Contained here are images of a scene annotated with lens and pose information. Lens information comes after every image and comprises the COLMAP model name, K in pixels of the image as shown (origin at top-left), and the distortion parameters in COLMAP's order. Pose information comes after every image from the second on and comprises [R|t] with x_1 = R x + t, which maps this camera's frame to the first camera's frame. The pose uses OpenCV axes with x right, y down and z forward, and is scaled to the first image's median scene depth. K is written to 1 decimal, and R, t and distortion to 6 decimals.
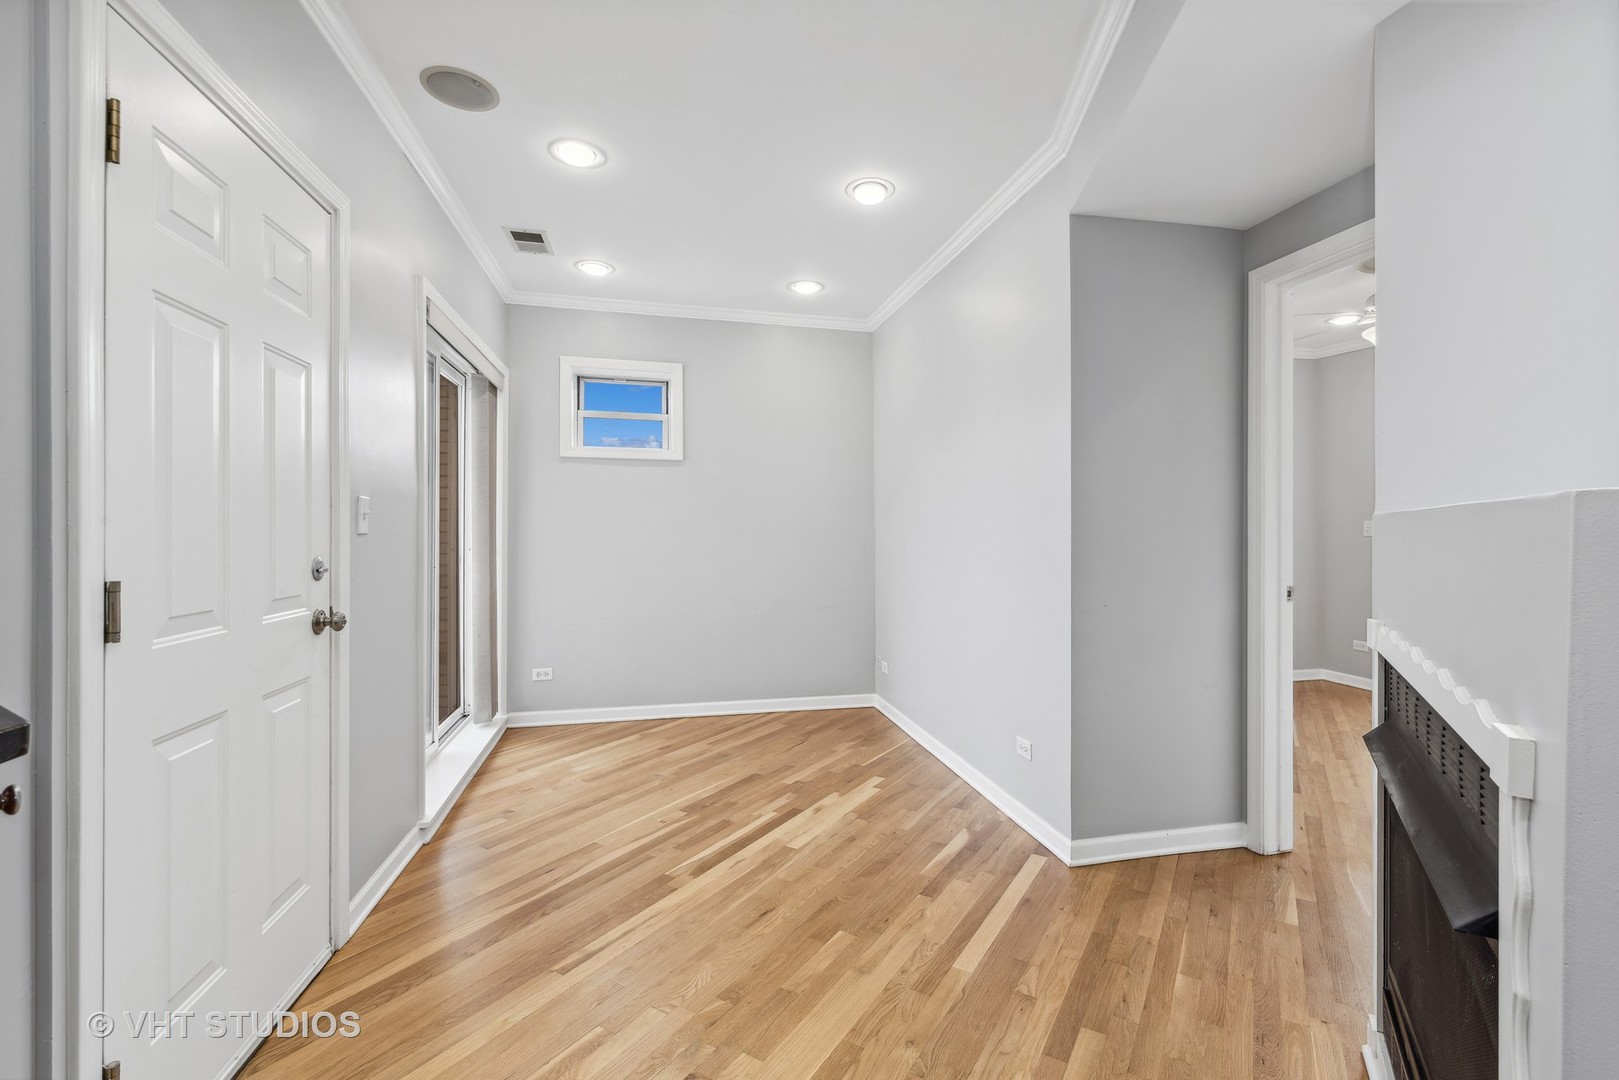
lens RADIAL K [[668.0, 0, 809.5], [0, 668.0, 540.0], [0, 0, 1]] dist [0.000366, 0.000001]
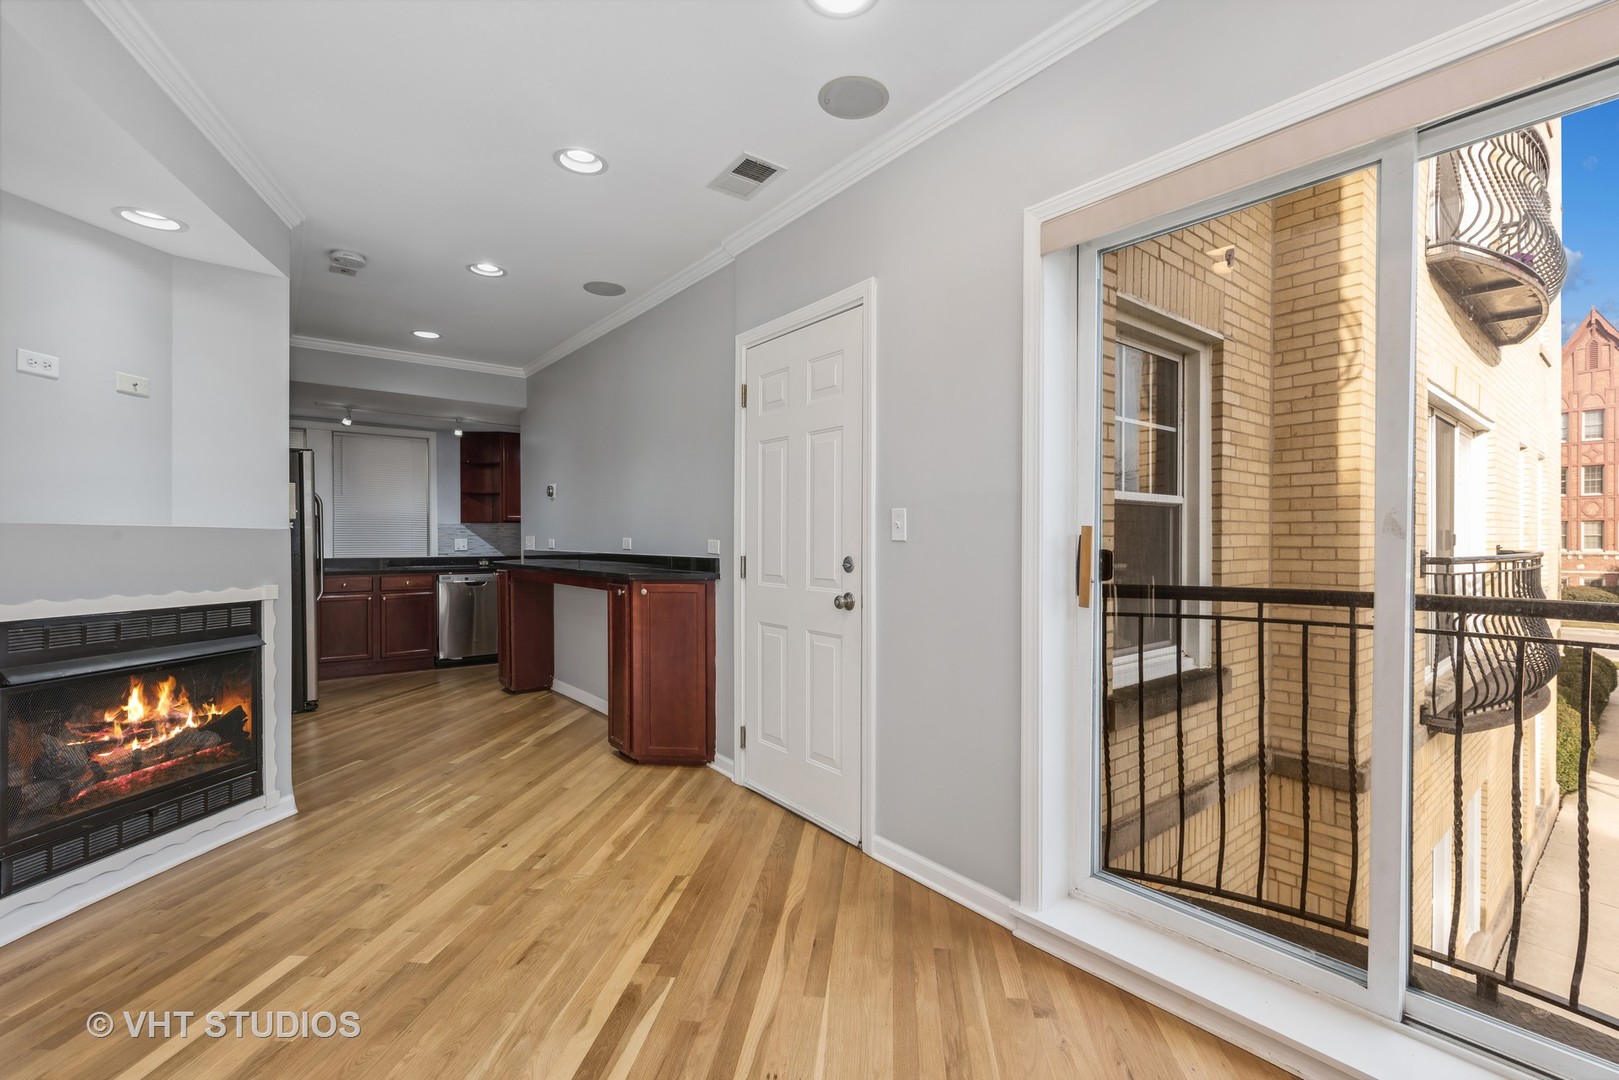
lens RADIAL K [[695.8, 0, 809.5], [0, 695.8, 540.0], [0, 0, 1]] dist [0.002541, 0.000234]
pose [[-0.894826, -0.006850, -0.446362, 0.006445], [-0.009250, 0.999952, 0.003199, -0.007999], [0.446319, 0.006992, -0.894847, 2.166276]]
